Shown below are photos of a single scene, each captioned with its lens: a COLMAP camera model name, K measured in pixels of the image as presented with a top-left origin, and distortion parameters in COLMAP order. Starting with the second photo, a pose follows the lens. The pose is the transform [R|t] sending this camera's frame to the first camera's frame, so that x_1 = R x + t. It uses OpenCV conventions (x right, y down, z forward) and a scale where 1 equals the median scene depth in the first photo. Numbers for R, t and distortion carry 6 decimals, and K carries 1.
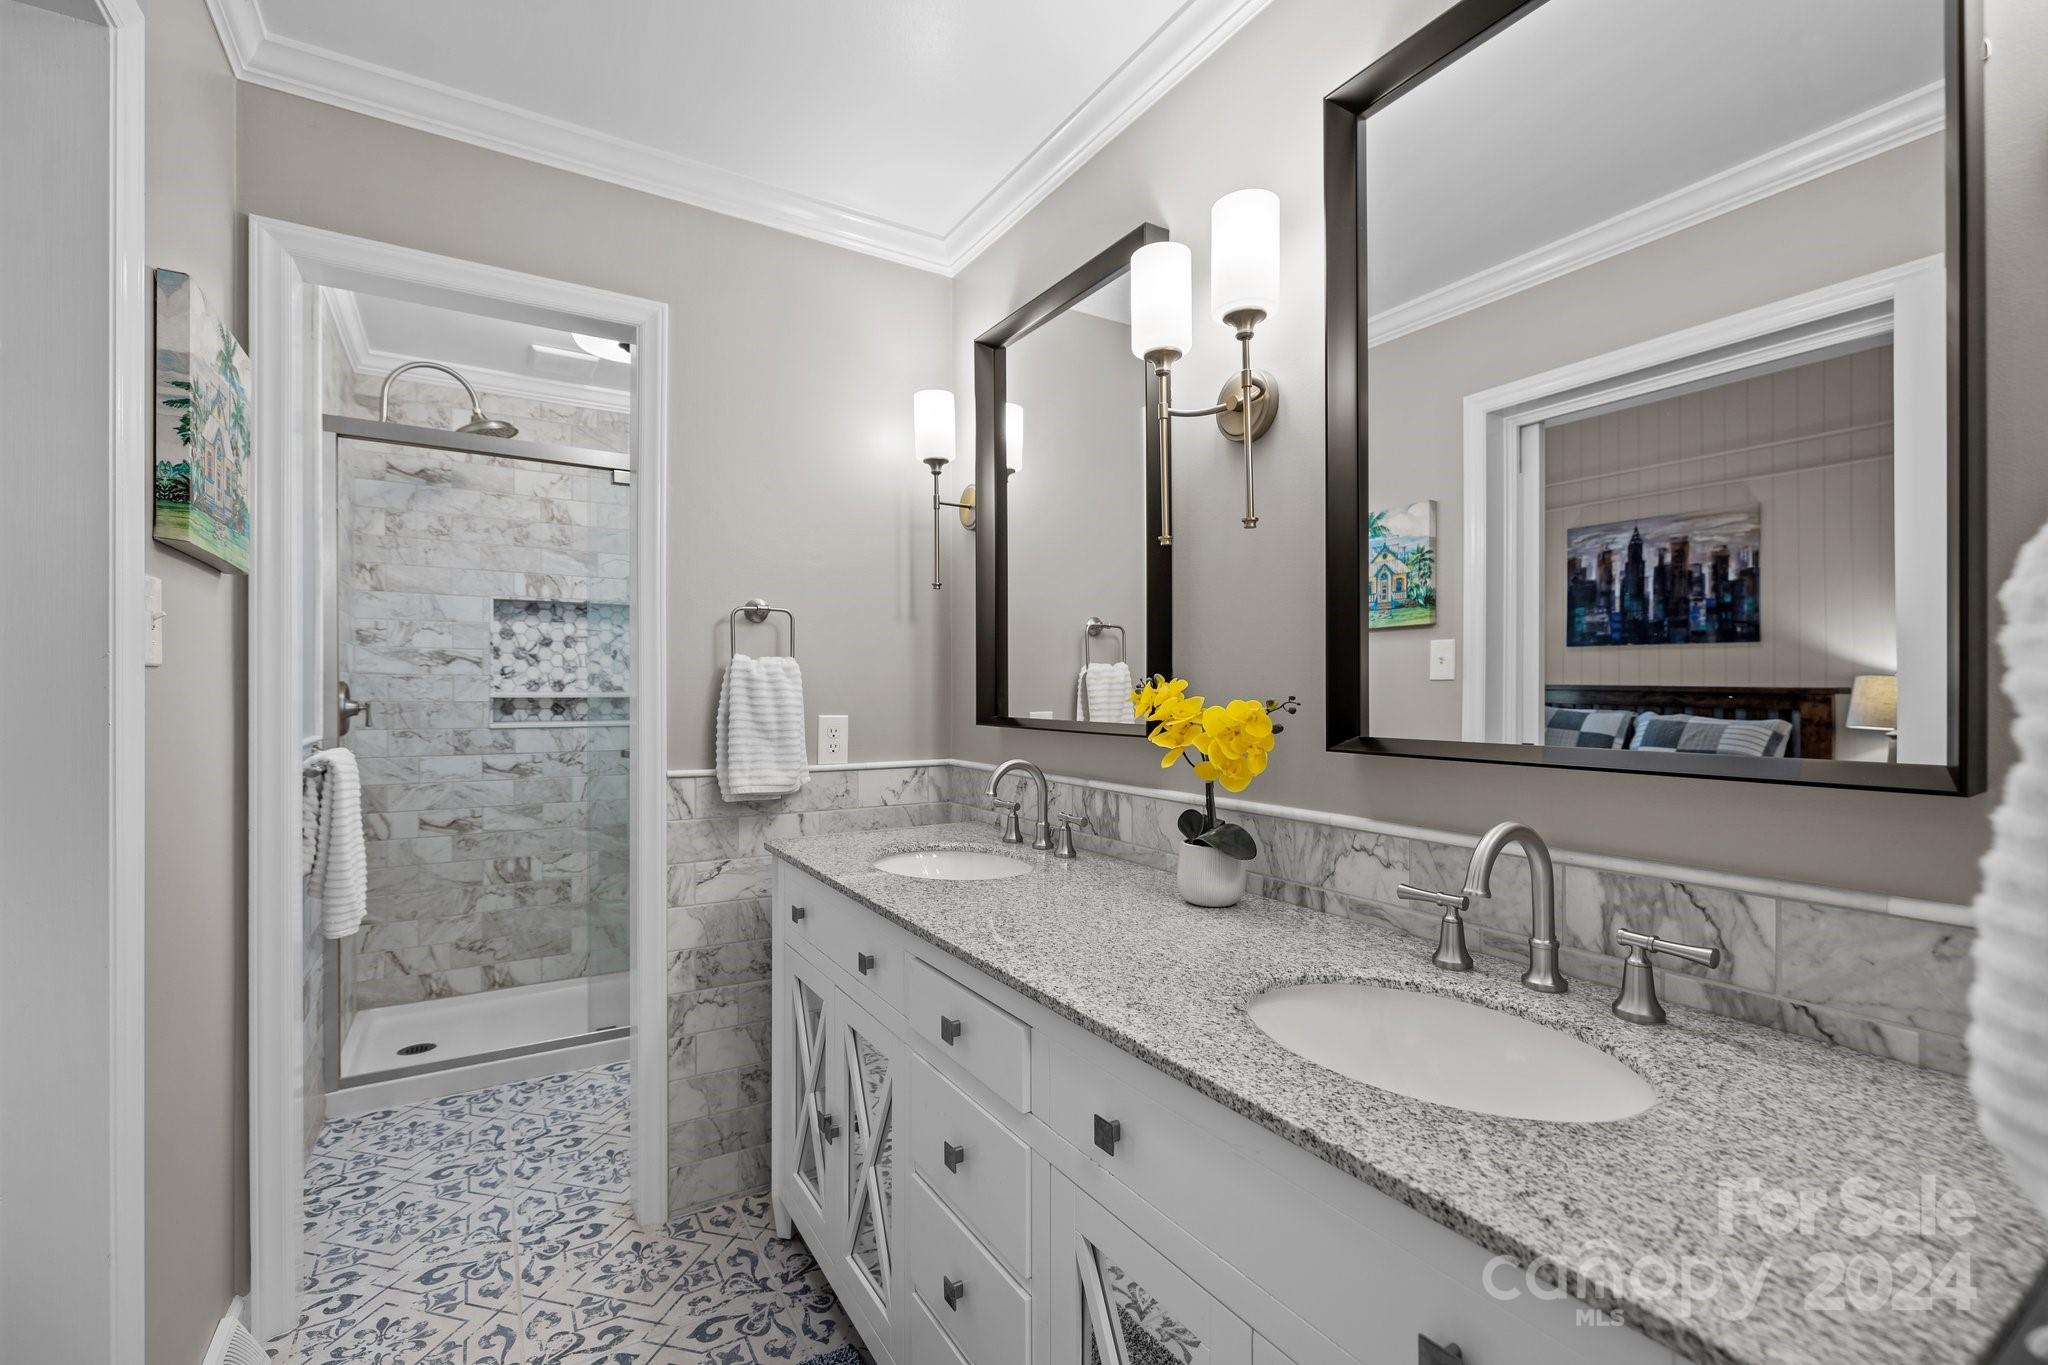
lens RADIAL K [[881.1, 0, 1015.2], [0, 881.1, 696.1], [0, 0, 1]] dist [-0.002042, -0.000311]
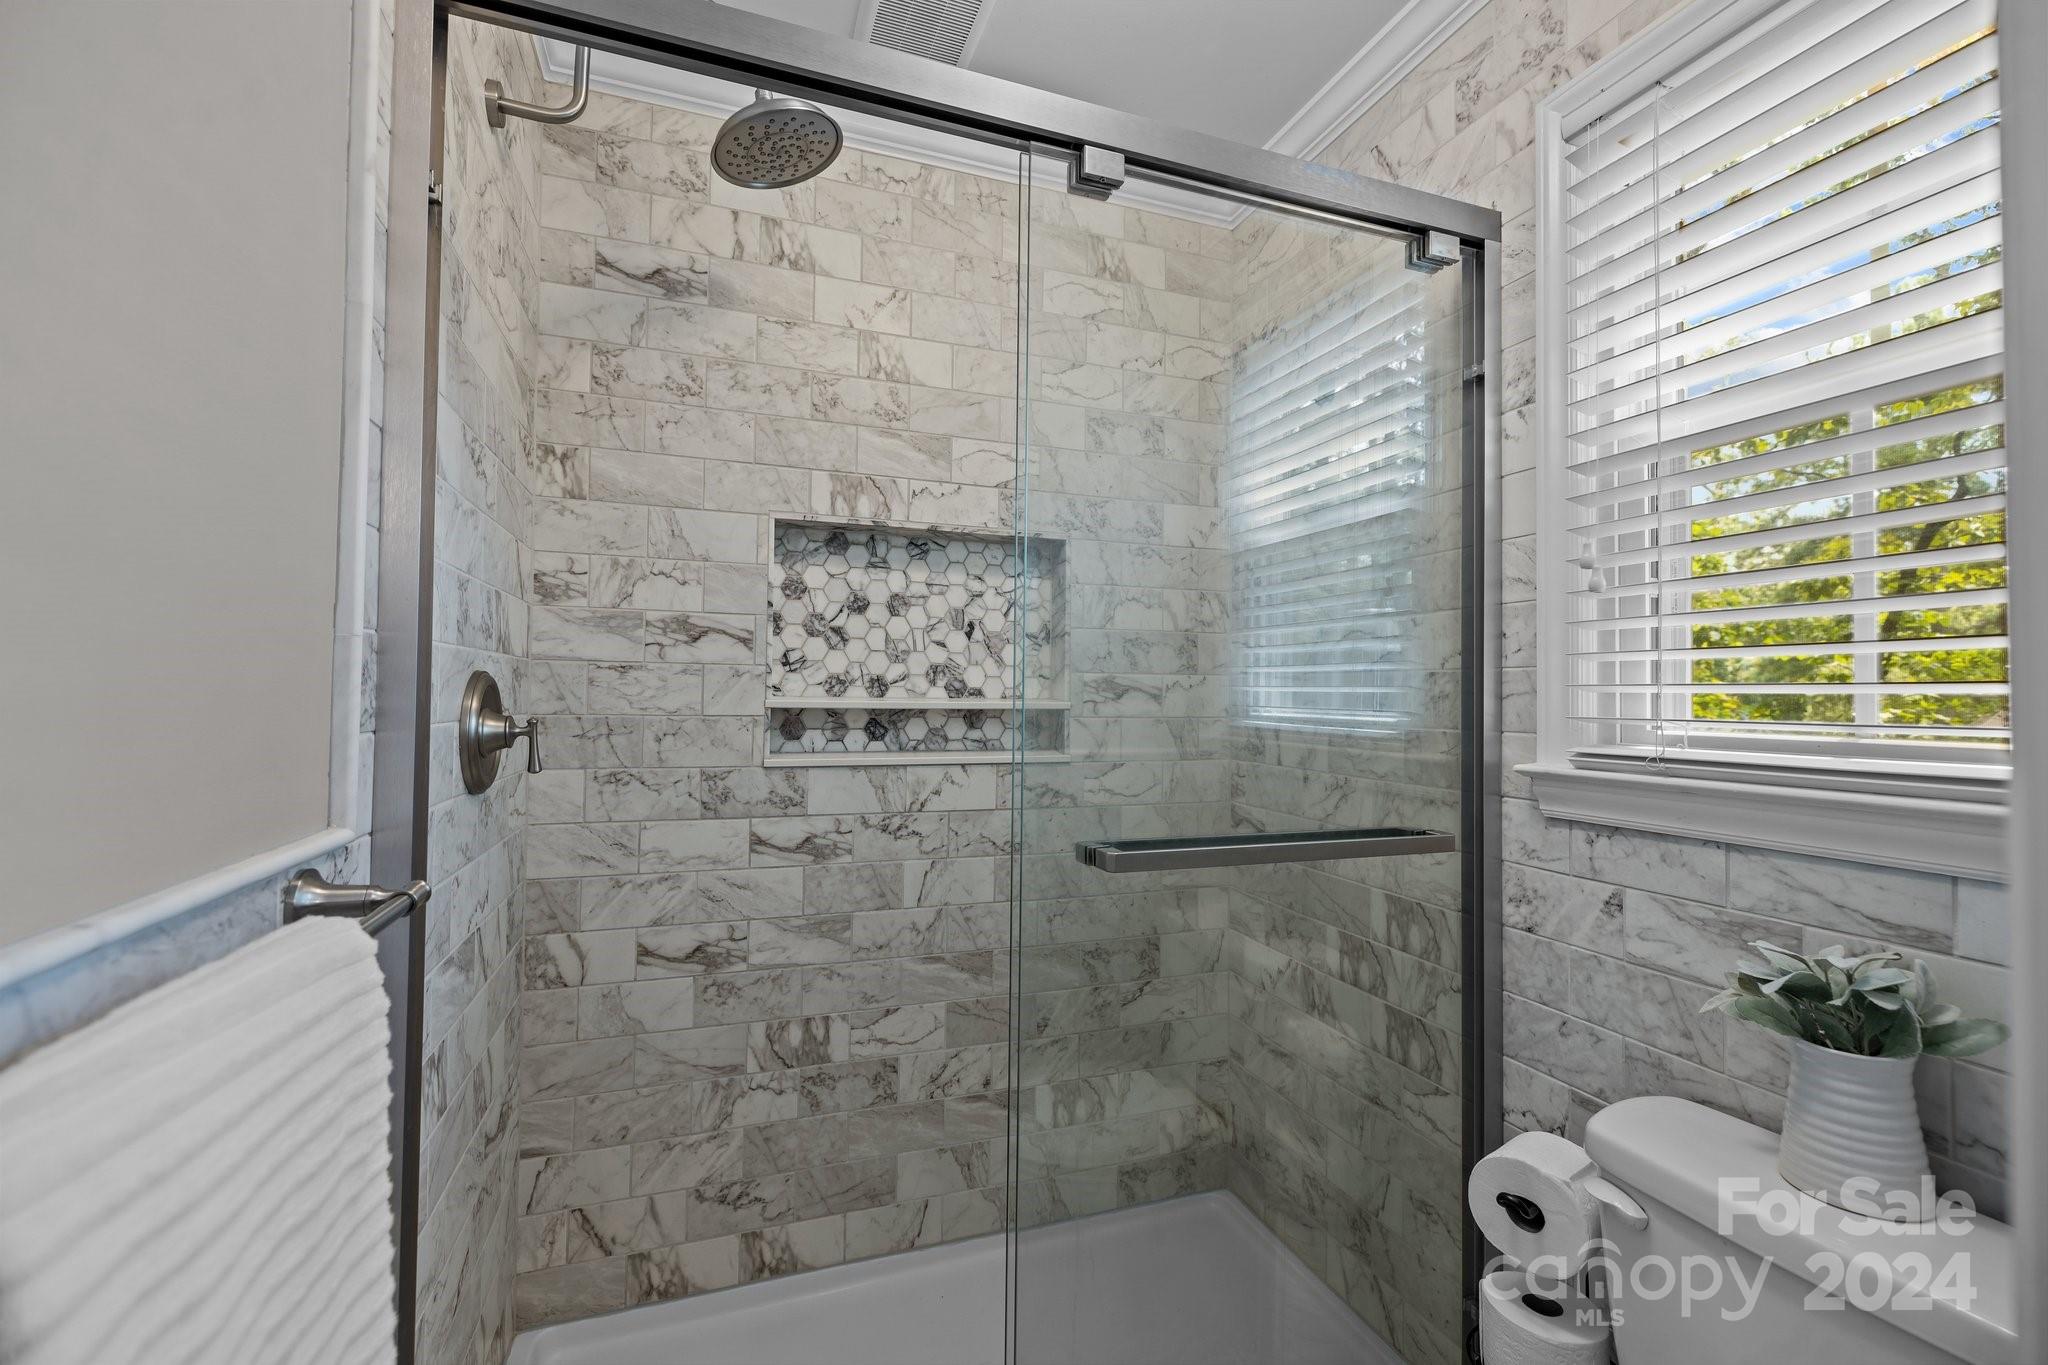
lens RADIAL K [[858.9, 0, 1015.4], [0, 858.9, 677.0], [0, 0, 1]] dist [0.000166, -0.000597]
pose [[0.978952, 0.005375, -0.204019, -0.347129], [-0.011311, 0.999546, -0.027940, -0.003782], [0.203776, 0.029660, 0.978568, 0.530740]]
